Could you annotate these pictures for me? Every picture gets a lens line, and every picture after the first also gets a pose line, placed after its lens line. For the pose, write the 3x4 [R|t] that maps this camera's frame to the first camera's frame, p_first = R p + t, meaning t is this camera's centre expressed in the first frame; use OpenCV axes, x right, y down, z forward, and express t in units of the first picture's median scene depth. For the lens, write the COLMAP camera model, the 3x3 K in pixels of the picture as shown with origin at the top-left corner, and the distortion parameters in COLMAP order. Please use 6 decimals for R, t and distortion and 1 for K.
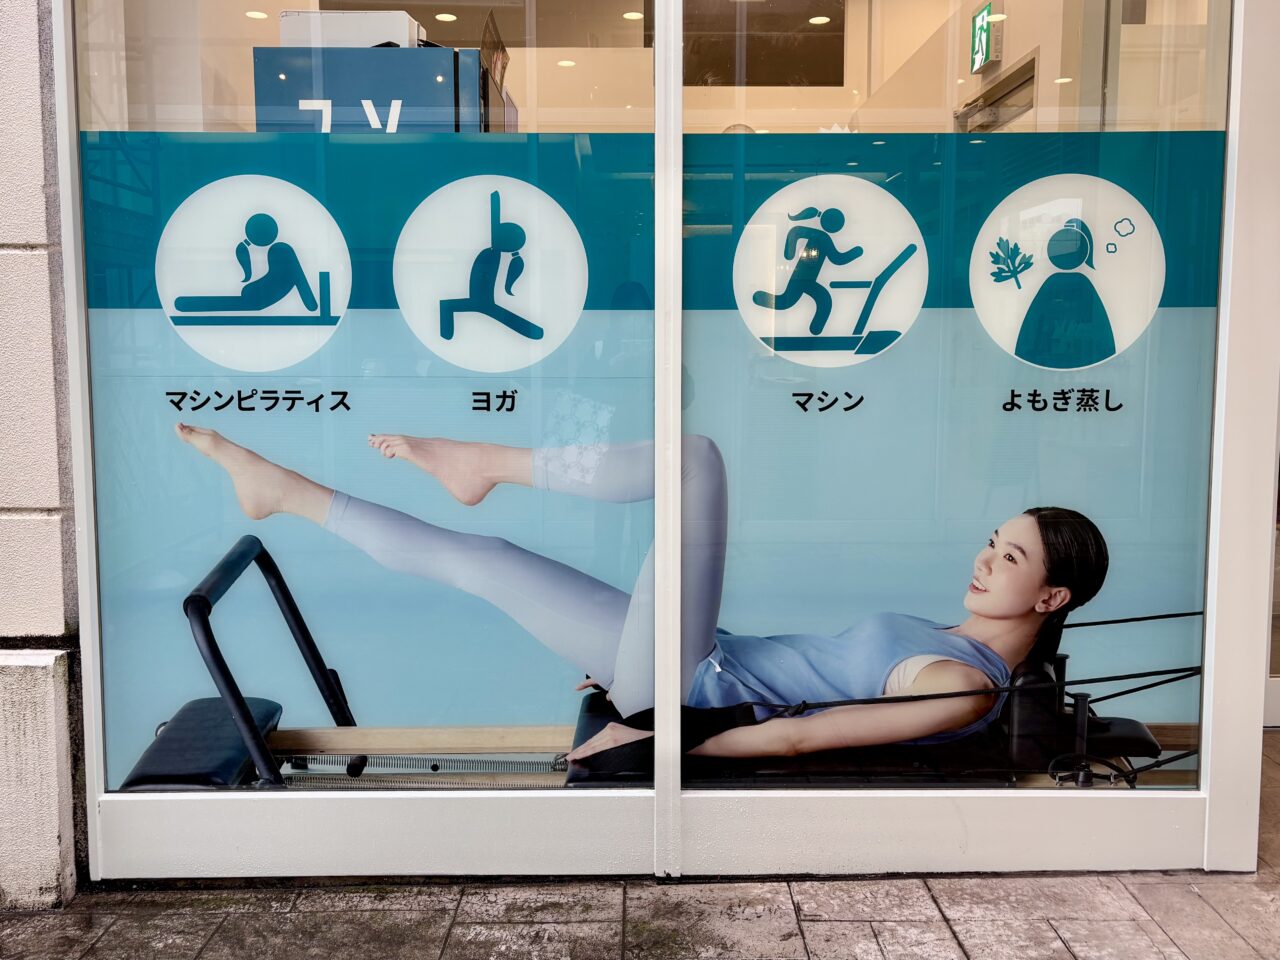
lens RADIAL K [[967.1, 0, 640.0], [0, 967.1, 480.0], [0, 0, 1]] dist [0.102865, -0.177018]
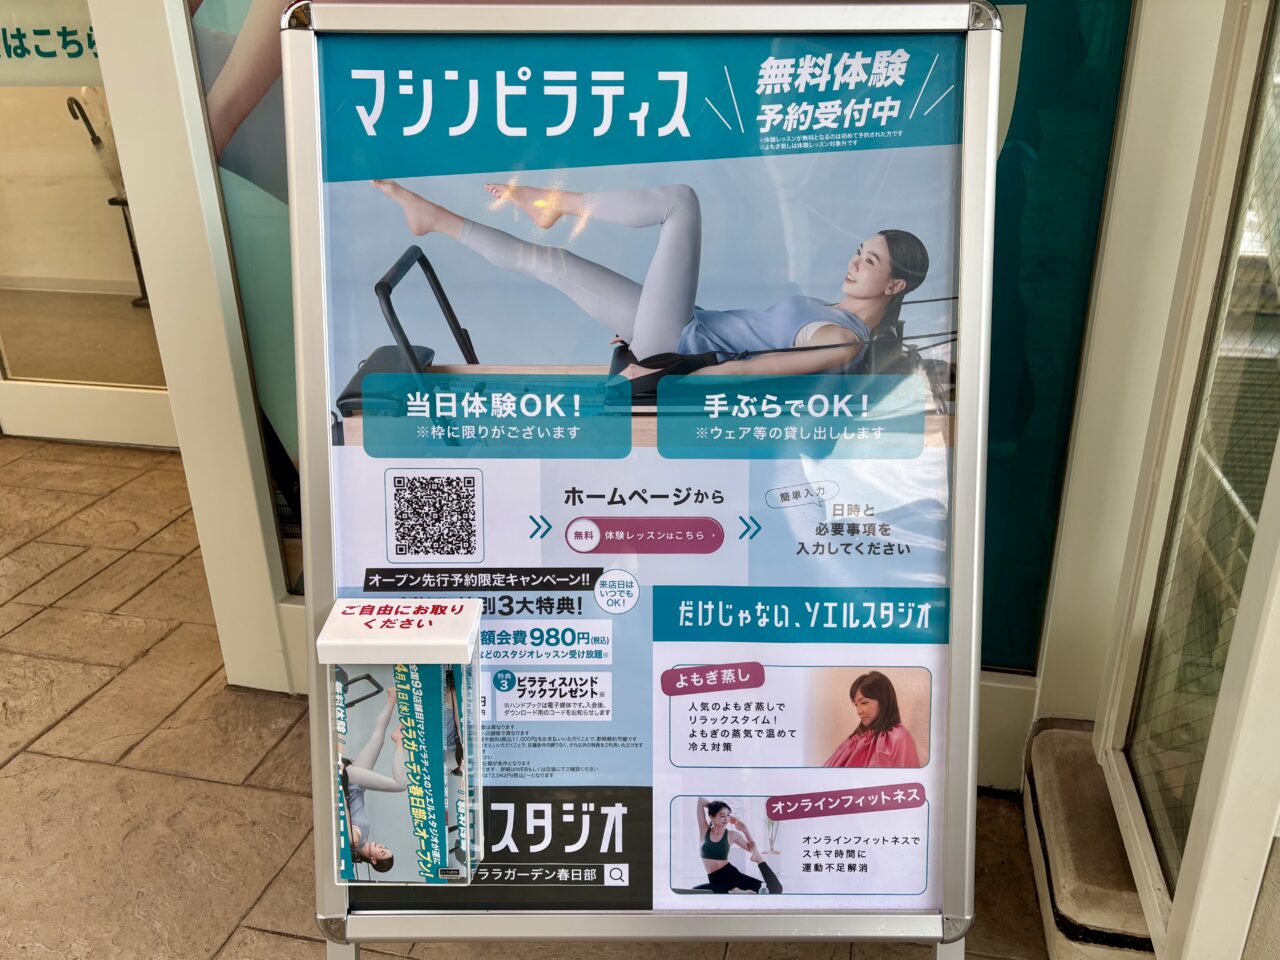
lens RADIAL K [[967.1, 0, 640.0], [0, 967.1, 480.0], [0, 0, 1]] dist [0.102865, -0.177018]
pose [[0.999296, 0.011972, -0.035559, 0.049876], [-0.001157, 0.957109, 0.289725, -0.043073], [0.037503, -0.289480, 0.956449, -0.686060]]
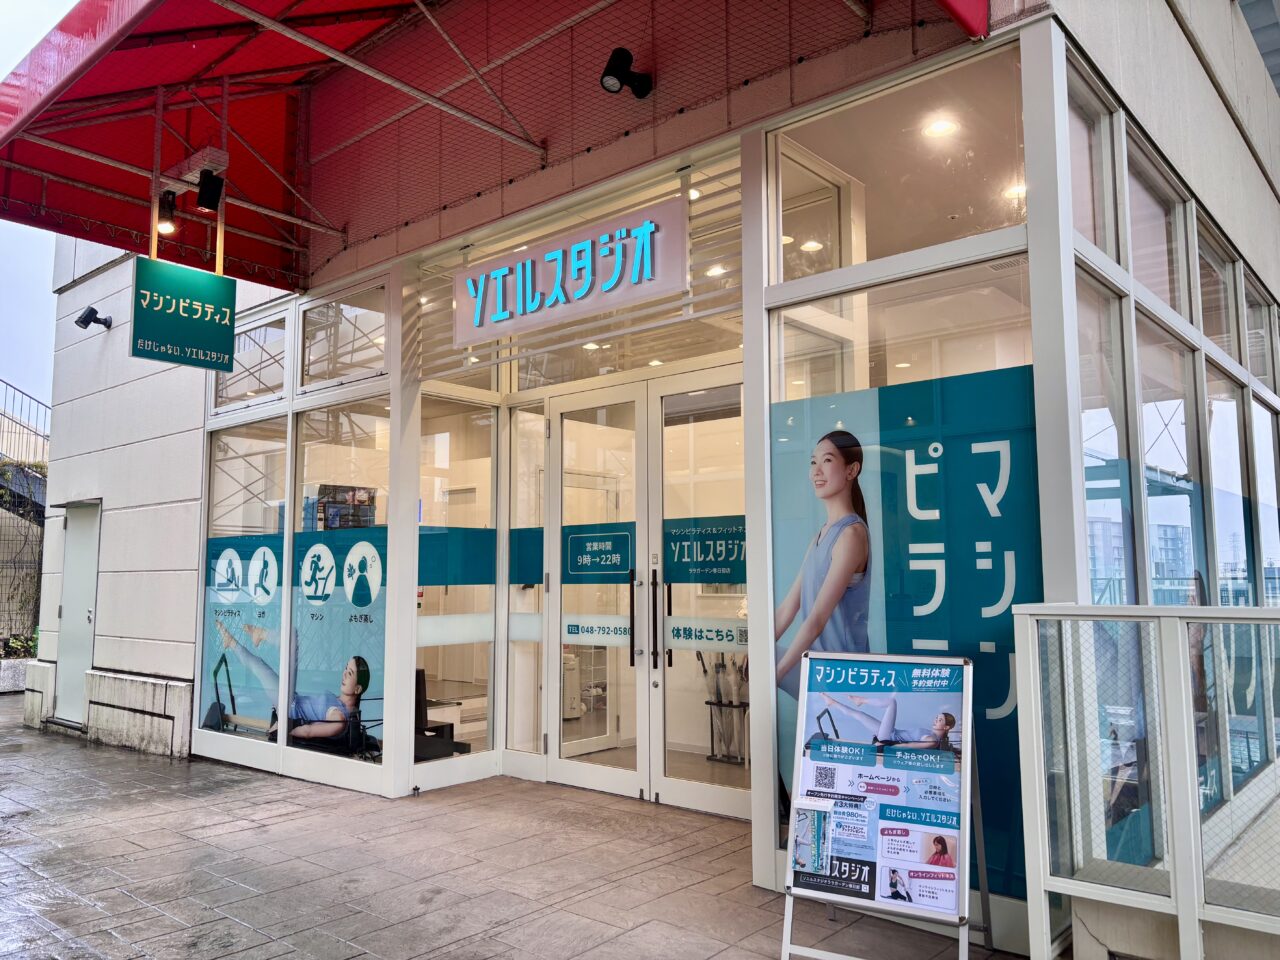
lens RADIAL K [[967.1, 0, 640.0], [0, 967.1, 480.0], [0, 0, 1]] dist [0.102865, -0.177018]
pose [[0.749509, -0.068006, -0.658492, 2.925303], [-0.041373, 0.987953, -0.149123, -0.088206], [0.660700, 0.139013, 0.737666, -0.626688]]
